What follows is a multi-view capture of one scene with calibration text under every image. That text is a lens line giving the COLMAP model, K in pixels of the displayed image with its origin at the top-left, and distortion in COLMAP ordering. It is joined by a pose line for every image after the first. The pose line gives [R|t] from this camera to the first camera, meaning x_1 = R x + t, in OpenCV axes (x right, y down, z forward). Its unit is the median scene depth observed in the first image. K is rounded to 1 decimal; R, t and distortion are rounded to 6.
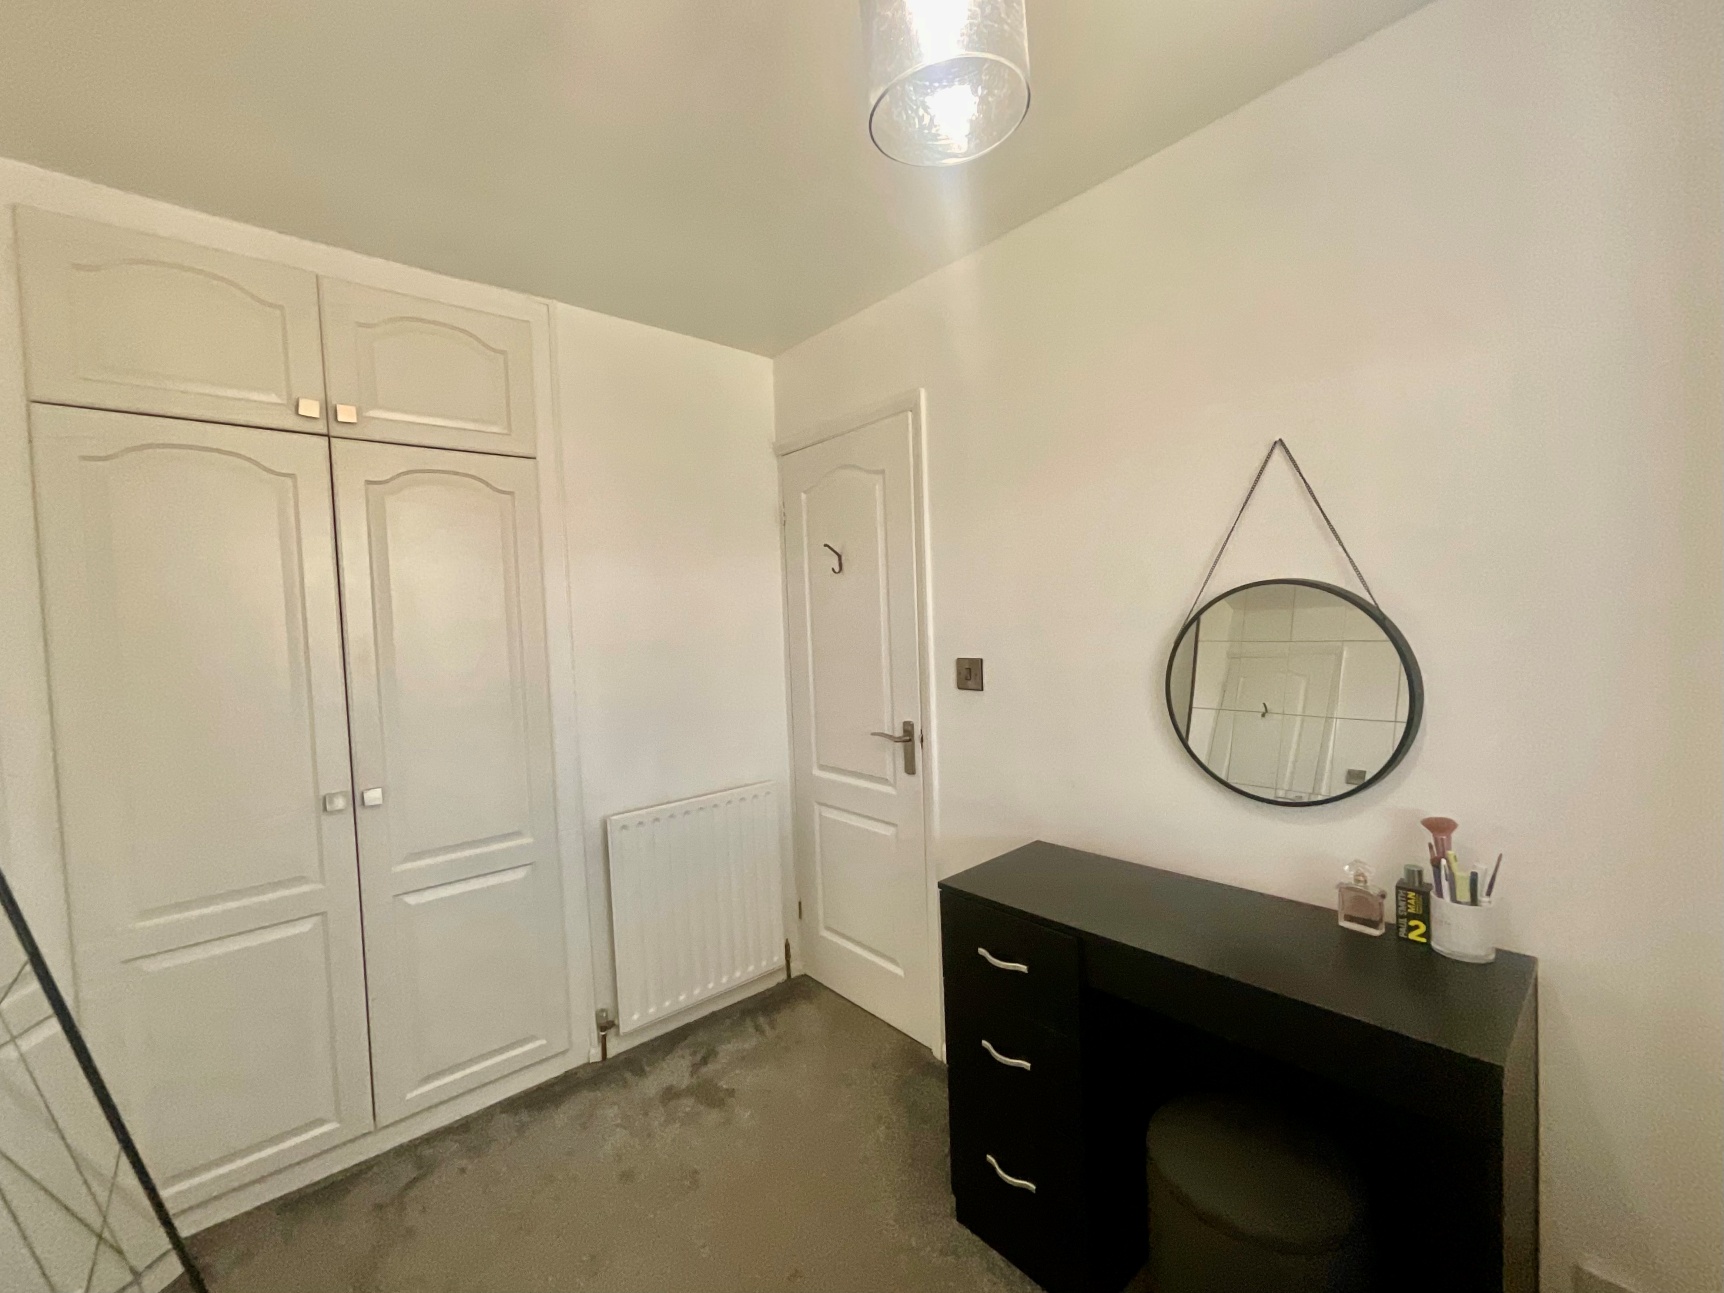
lens RADIAL K [[701.7, 0, 868.9], [0, 701.7, 646.1], [0, 0, 1]] dist [-0.001249, 0.000410]
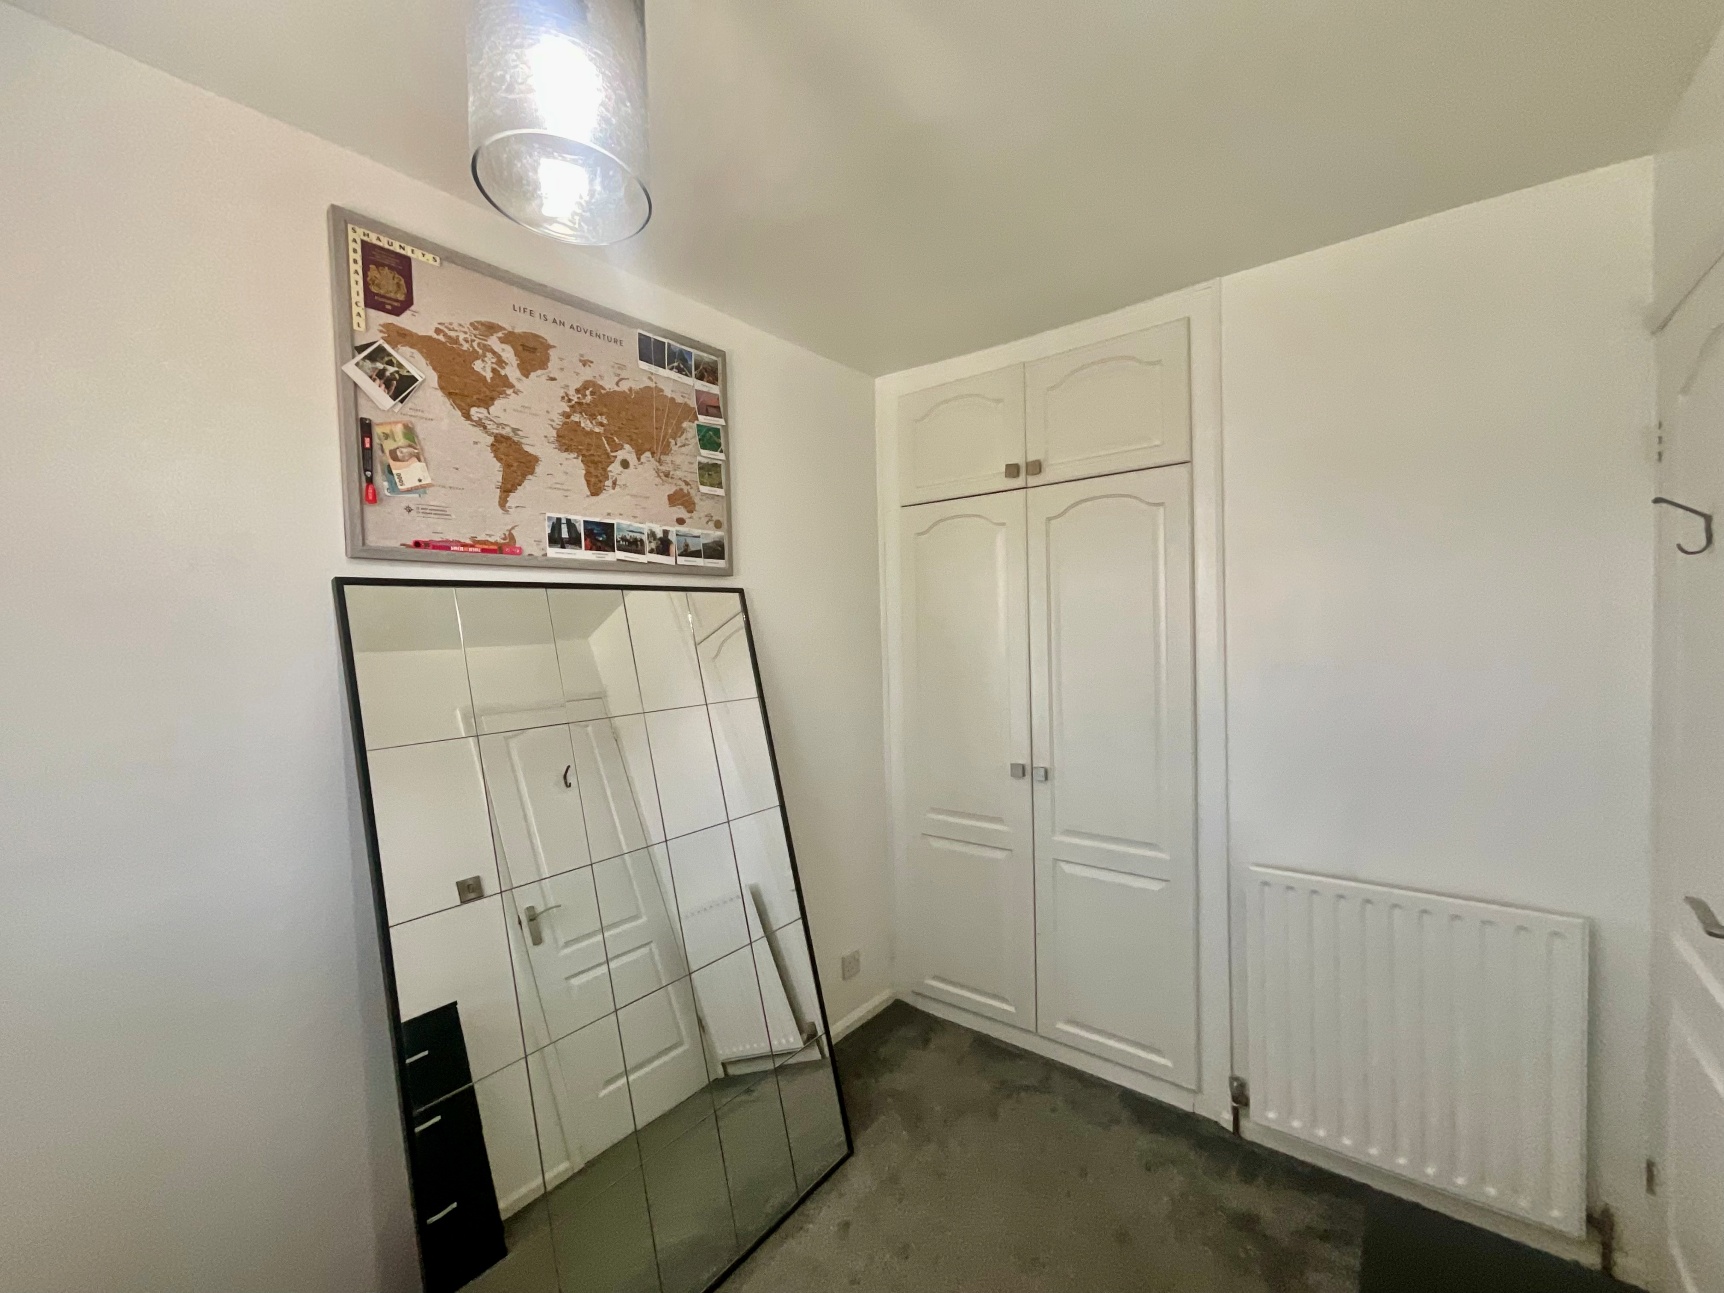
lens RADIAL K [[680.5, 0, 874.6], [0, 680.5, 652.4], [0, 0, 1]] dist [-0.000201, -0.000238]
pose [[0.205491, 0.065803, -0.976444, 0.339222], [-0.023810, 0.997778, 0.062230, -0.058229], [0.978369, 0.010462, 0.206601, 0.390948]]
